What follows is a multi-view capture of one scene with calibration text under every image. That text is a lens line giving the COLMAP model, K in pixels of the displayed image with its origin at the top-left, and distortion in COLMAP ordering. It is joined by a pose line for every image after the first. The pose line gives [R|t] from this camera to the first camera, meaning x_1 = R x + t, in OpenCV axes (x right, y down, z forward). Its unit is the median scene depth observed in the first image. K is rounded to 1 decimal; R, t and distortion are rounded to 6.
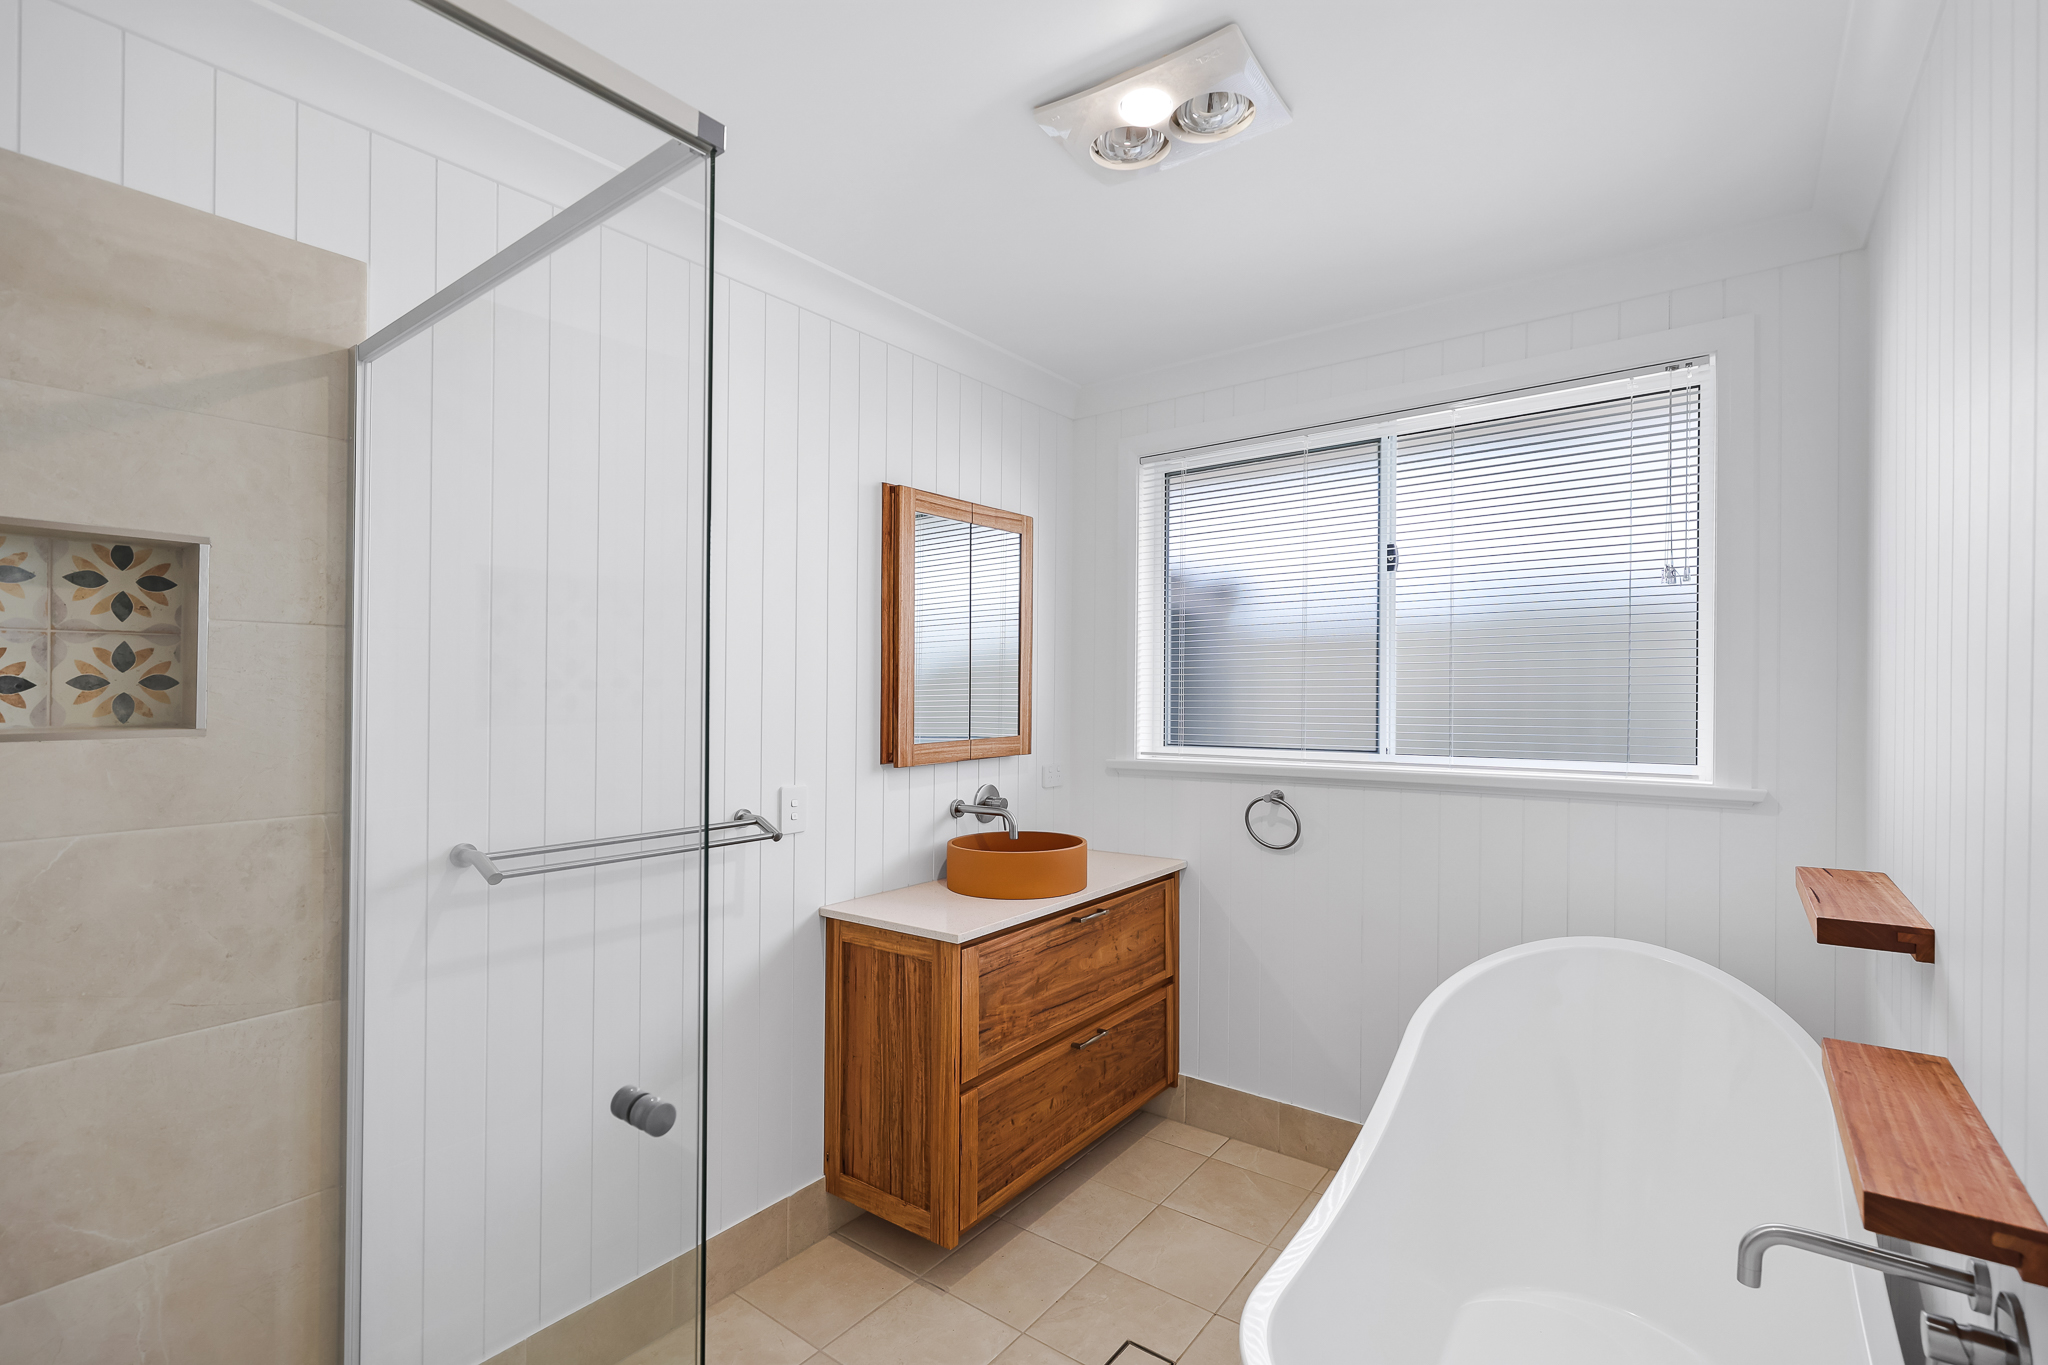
lens RADIAL K [[937.0, 0, 1014.8], [0, 937.0, 688.0], [0, 0, 1]] dist [-0.000691, -0.000212]
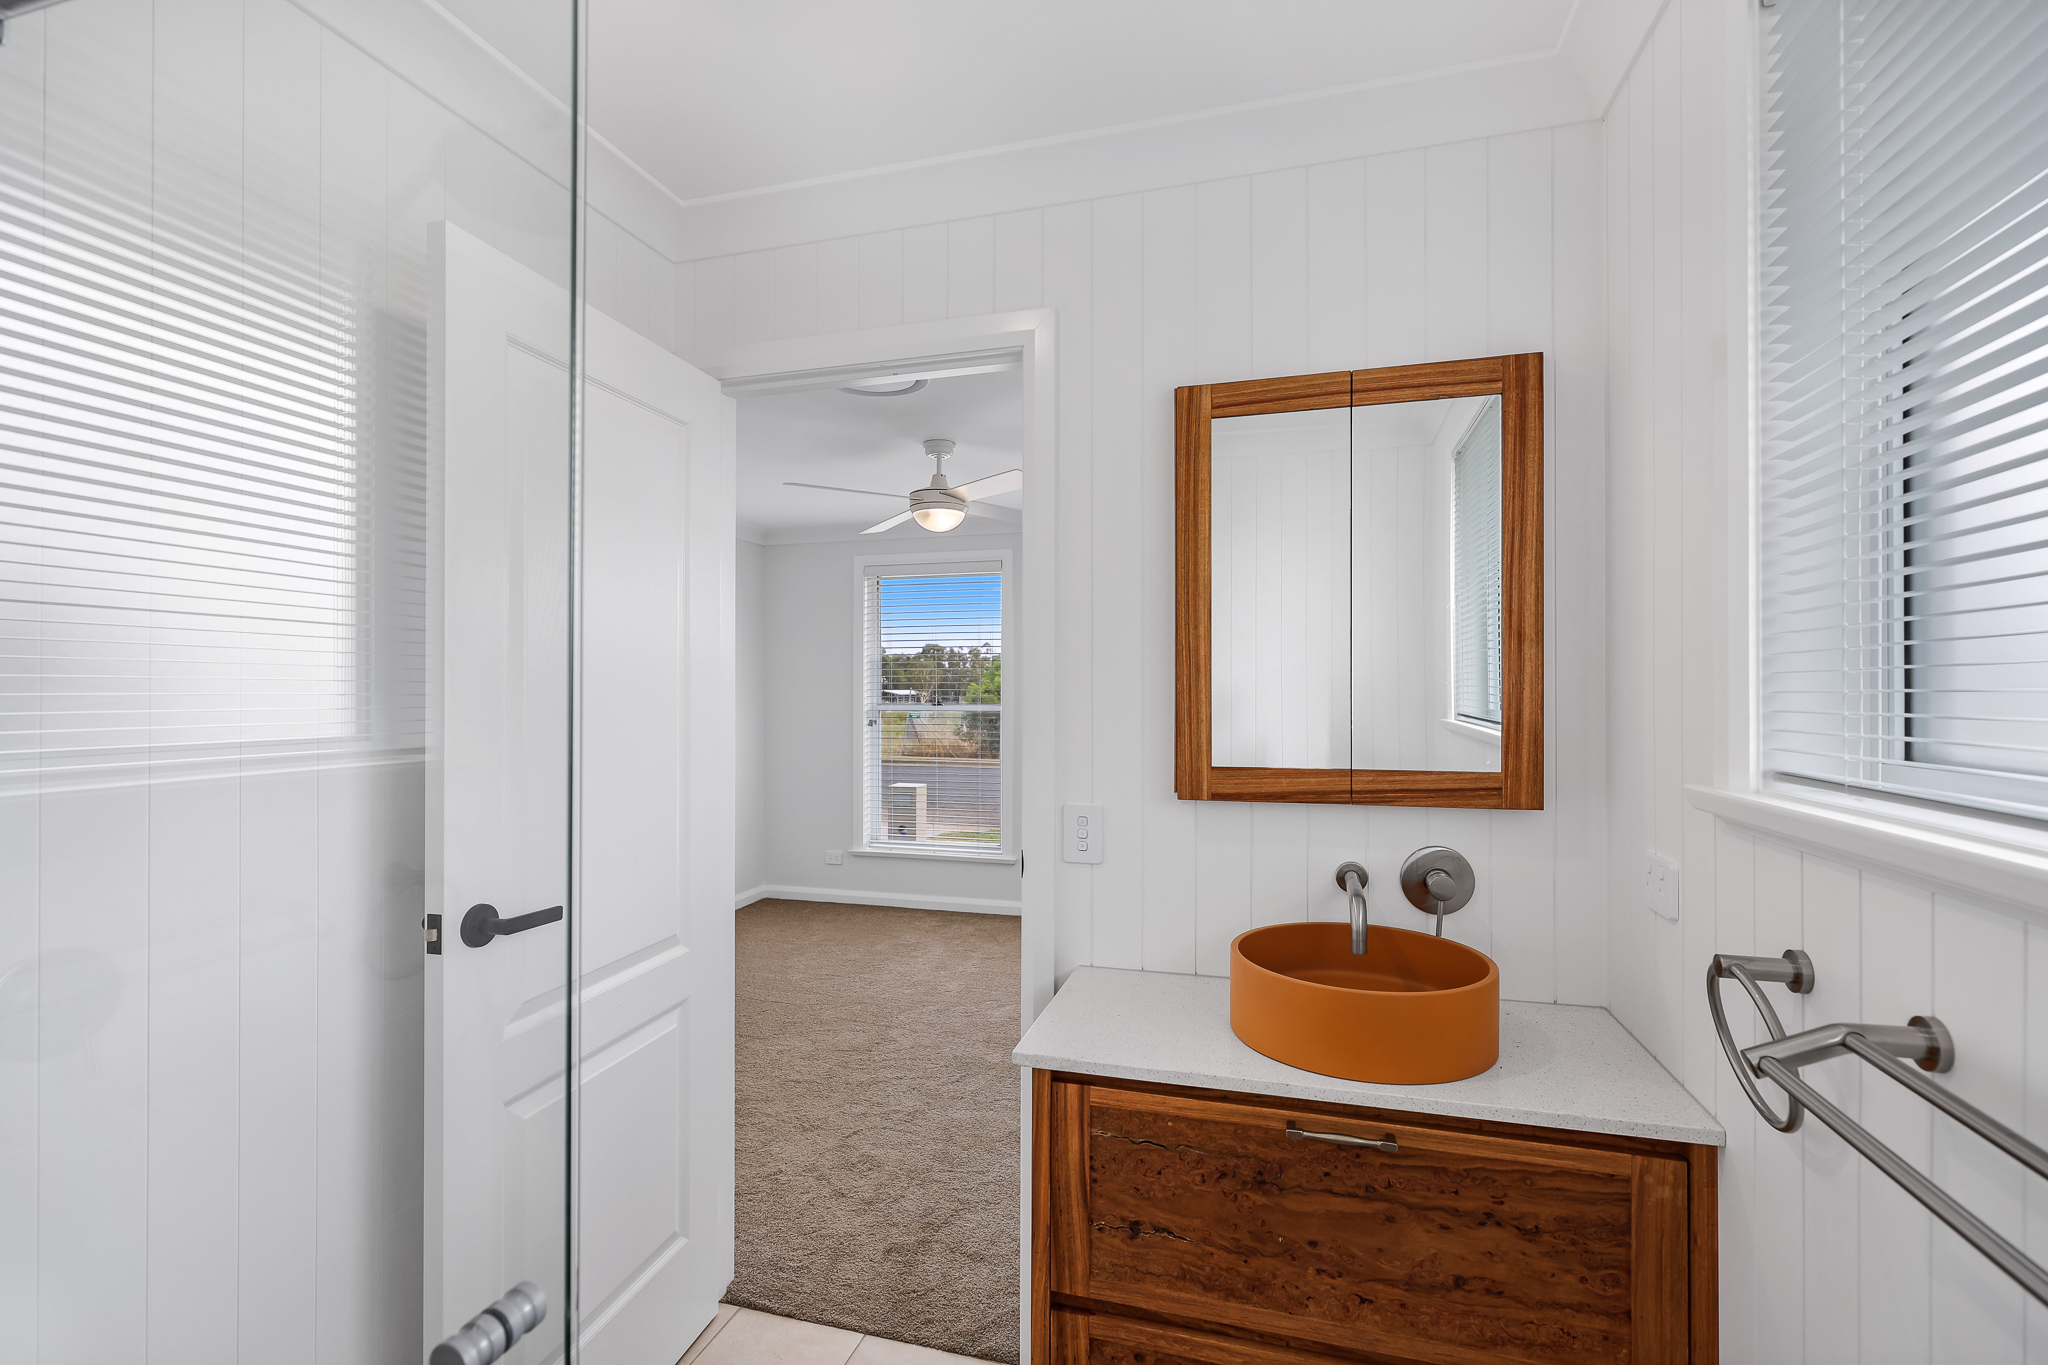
lens RADIAL K [[937.0, 0, 1014.8], [0, 937.0, 688.0], [0, 0, 1]] dist [-0.000691, -0.000212]
pose [[0.370185, -0.003131, -0.928953, 0.423018], [0.002083, 0.999995, -0.002541, 0.003750], [0.928956, -0.000995, 0.370190, 0.585289]]
